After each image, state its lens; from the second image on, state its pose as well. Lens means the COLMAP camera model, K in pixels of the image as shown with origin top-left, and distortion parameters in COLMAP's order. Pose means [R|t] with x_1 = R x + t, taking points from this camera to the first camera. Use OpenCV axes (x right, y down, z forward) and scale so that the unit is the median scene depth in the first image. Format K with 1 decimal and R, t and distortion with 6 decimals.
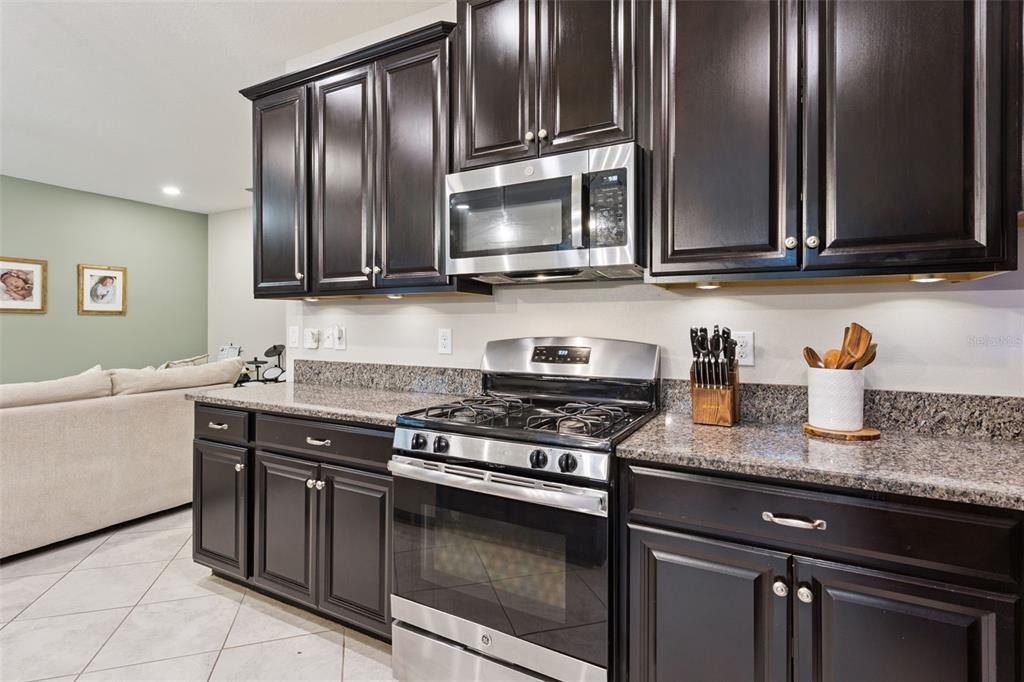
lens RADIAL K [[495.4, 0, 508.8], [0, 495.4, 322.8], [0, 0, 1]] dist [0.000109, -0.000312]
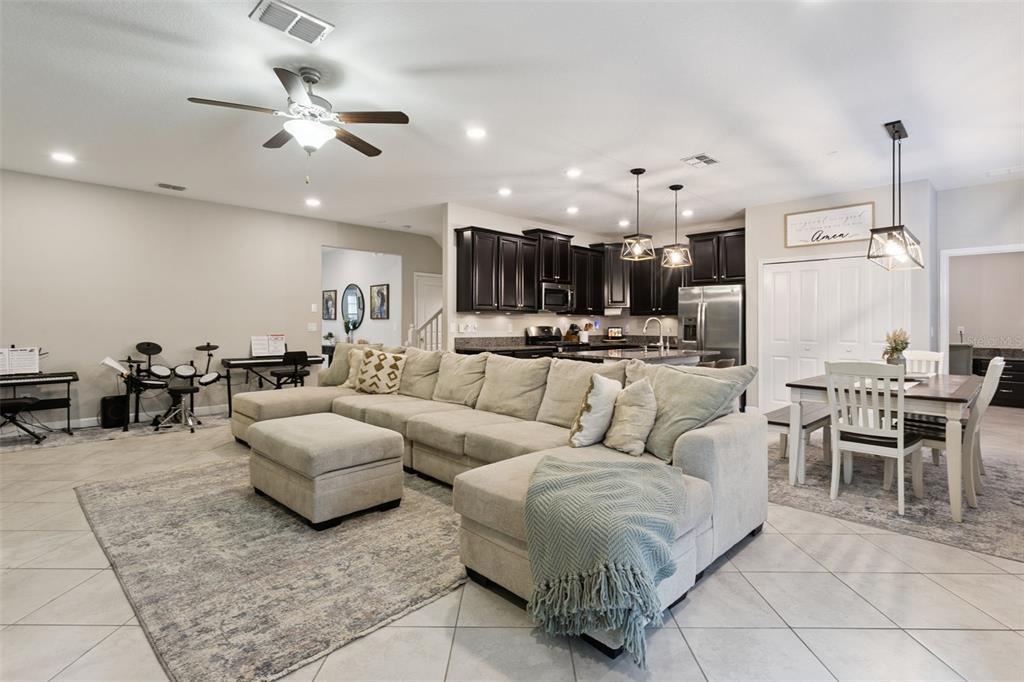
lens RADIAL K [[488.9, 0, 517.6], [0, 488.9, 325.0], [0, 0, 1]] dist [-0.001622, 0.000283]
pose [[0.275236, 0.000542, 0.961377, -3.899749], [-0.007169, 0.999973, 0.001489, 0.016249], [-0.961350, -0.007301, 0.275232, 0.174784]]
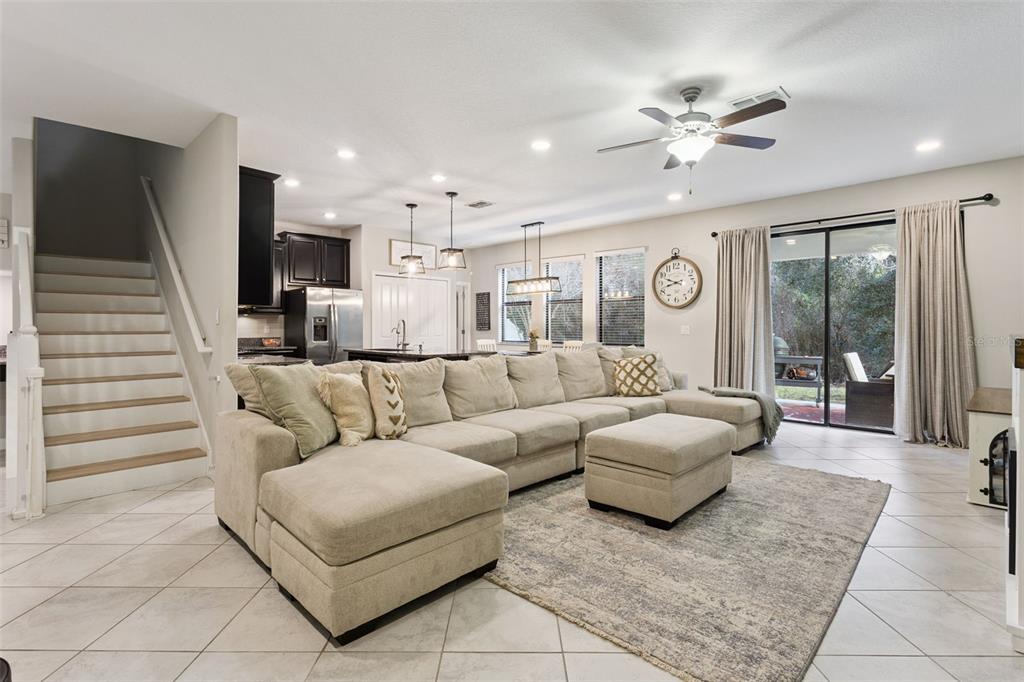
lens RADIAL K [[488.3, 0, 509.3], [0, 488.3, 325.0], [0, 0, 1]] dist [-0.001399, 0.000493]
pose [[-0.959139, -0.000015, 0.282937, -2.366783], [-0.001276, 0.999990, -0.004274, 0.024464], [-0.282934, -0.004461, -0.959129, 3.206967]]
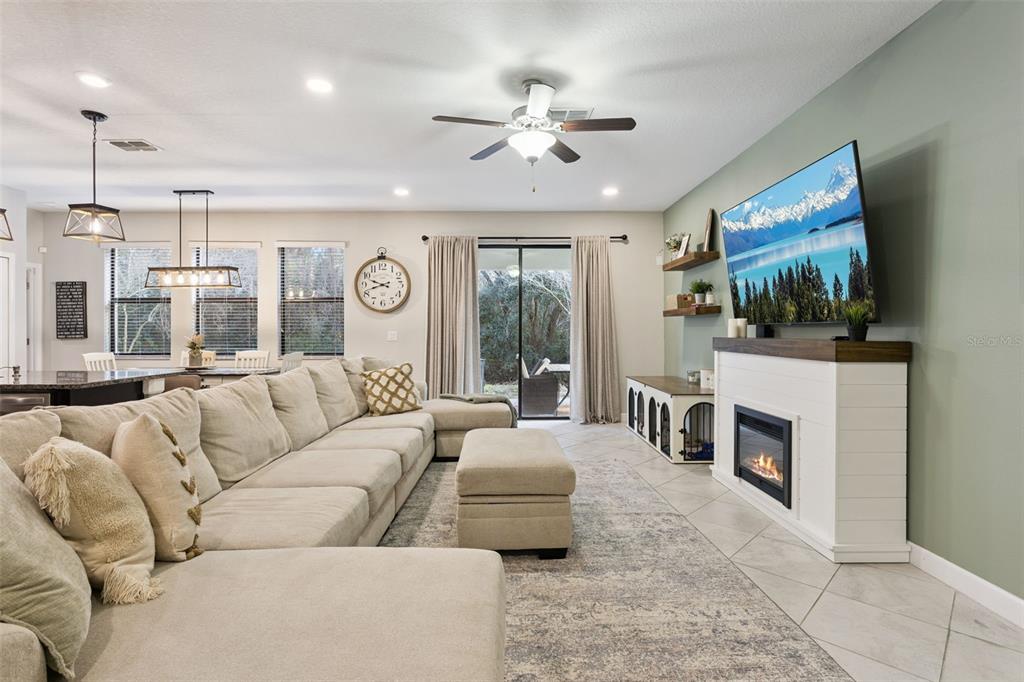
lens RADIAL K [[497.3, 0, 506.3], [0, 497.3, 329.1], [0, 0, 1]] dist [-0.010943, 0.000539]
pose [[-0.875729, 0.000064, -0.482803, -1.595001], [0.003257, 0.999978, -0.005775, 0.018986], [0.482792, -0.006630, -0.875710, 2.761090]]
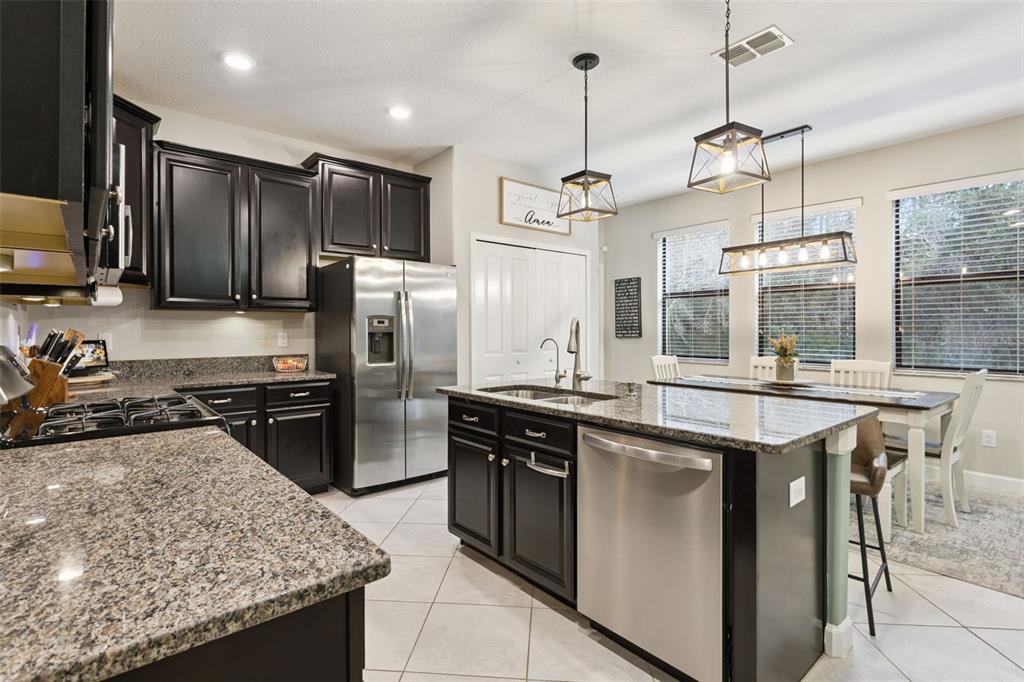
lens RADIAL K [[496.6, 0, 518.3], [0, 496.6, 330.3], [0, 0, 1]] dist [-0.000525, 0.000268]
pose [[-0.935687, 0.000423, 0.352831, -1.067125], [0.000609, 1.000000, 0.000416, 0.004150], [-0.352830, 0.000604, -0.935687, 1.608741]]
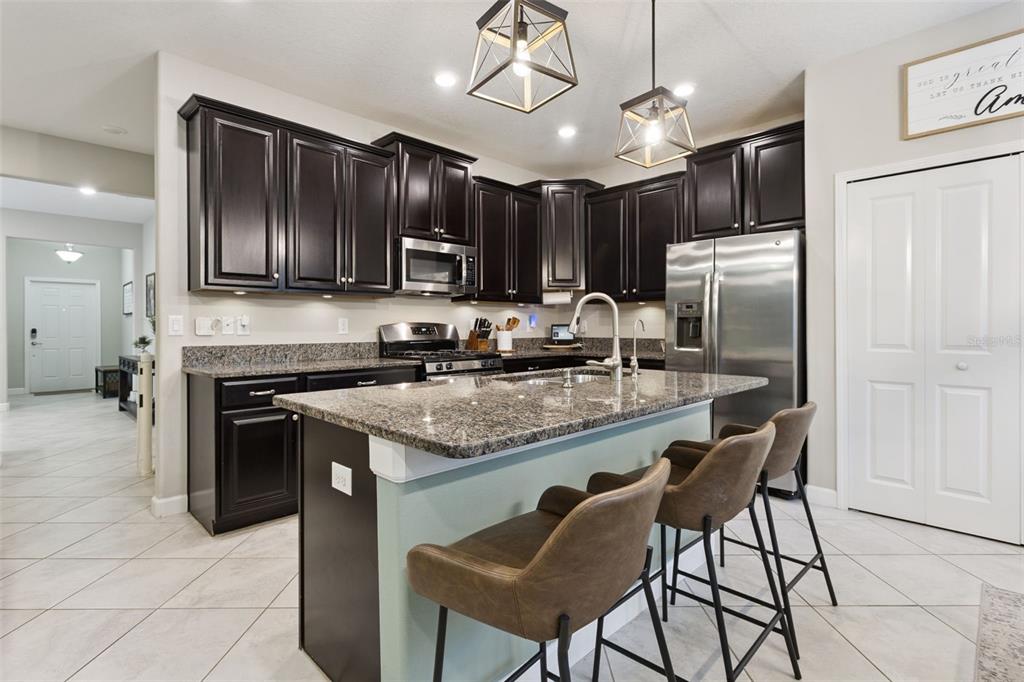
lens RADIAL K [[482.5, 0, 514.3], [0, 482.5, 326.9], [0, 0, 1]] dist [0.000854, 0.000006]
pose [[0.280692, -0.000511, 0.959798, -1.892005], [0.000670, 1.000000, 0.000336, 0.050497], [-0.959798, 0.000549, 0.280693, 0.059948]]
